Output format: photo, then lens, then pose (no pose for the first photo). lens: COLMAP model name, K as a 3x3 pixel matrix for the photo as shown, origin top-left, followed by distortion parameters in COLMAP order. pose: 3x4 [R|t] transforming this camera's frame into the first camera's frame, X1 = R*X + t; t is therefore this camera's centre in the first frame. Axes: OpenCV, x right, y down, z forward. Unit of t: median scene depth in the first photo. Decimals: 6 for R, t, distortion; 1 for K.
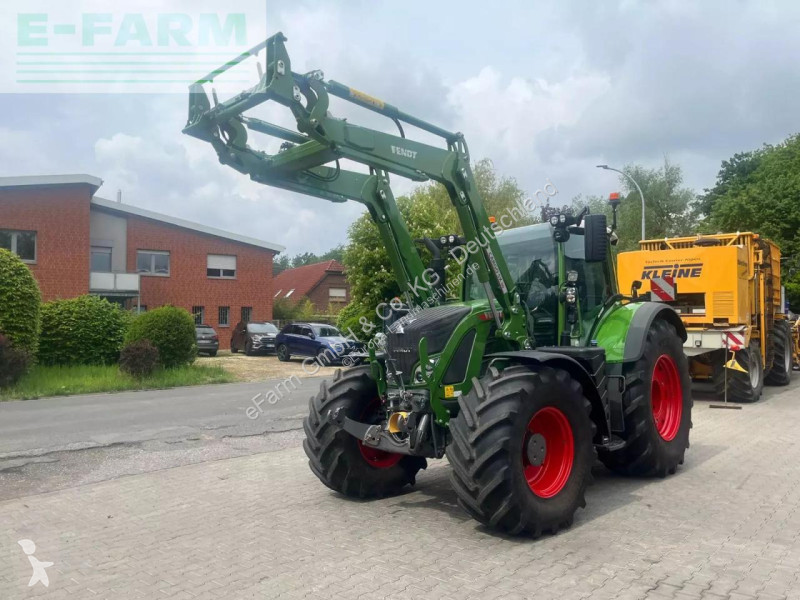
lens RADIAL K [[603.2, 0, 405.4], [0, 603.2, 305.6], [0, 0, 1]] dist [0.061775, -0.083788]
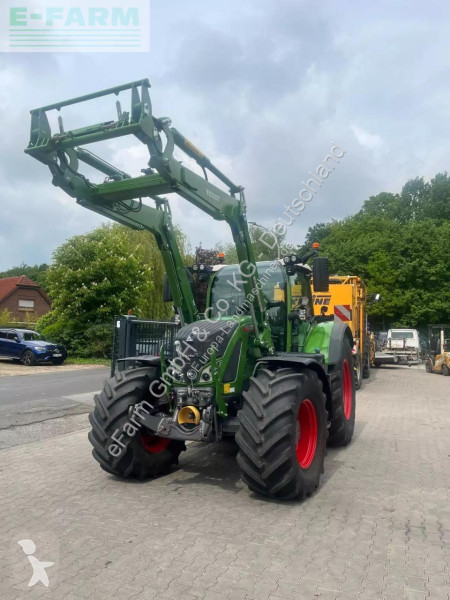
lens RADIAL K [[452.4, 0, 232.6], [0, 452.4, 308.3], [0, 0, 1]] dist [0.061775, -0.083788]
pose [[0.943335, 0.041085, 0.329289, -0.213338], [-0.033536, 0.999029, -0.028574, 0.001688], [-0.330144, 0.015912, 0.943797, 0.093571]]
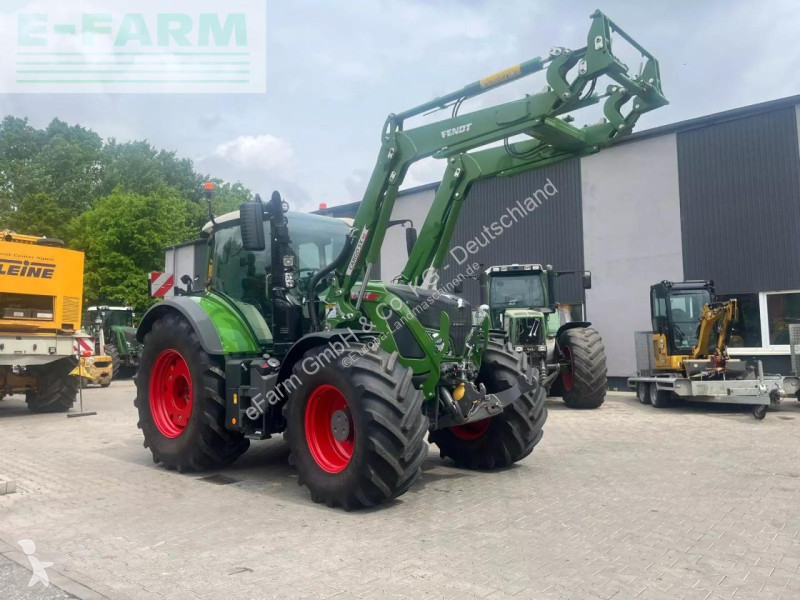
lens RADIAL K [[603.2, 0, 399.1], [0, 603.2, 296.8], [0, 0, 1]] dist [0.061775, -0.083788]
pose [[0.007563, 0.095127, 0.995436, -0.954806], [-0.026794, 0.995127, -0.094894, 0.118916], [-0.999612, -0.025954, 0.010075, 1.008825]]
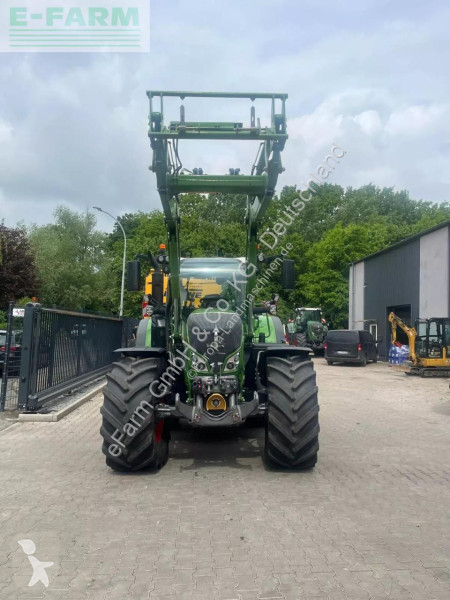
lens RADIAL K [[452.4, 0, 232.8], [0, 452.4, 308.3], [0, 0, 1]] dist [0.061775, -0.083788]
pose [[0.700587, 0.059863, 0.711051, -0.620768], [-0.055300, 0.998033, -0.029538, 0.018578], [-0.711421, -0.018627, 0.702519, 0.271699]]
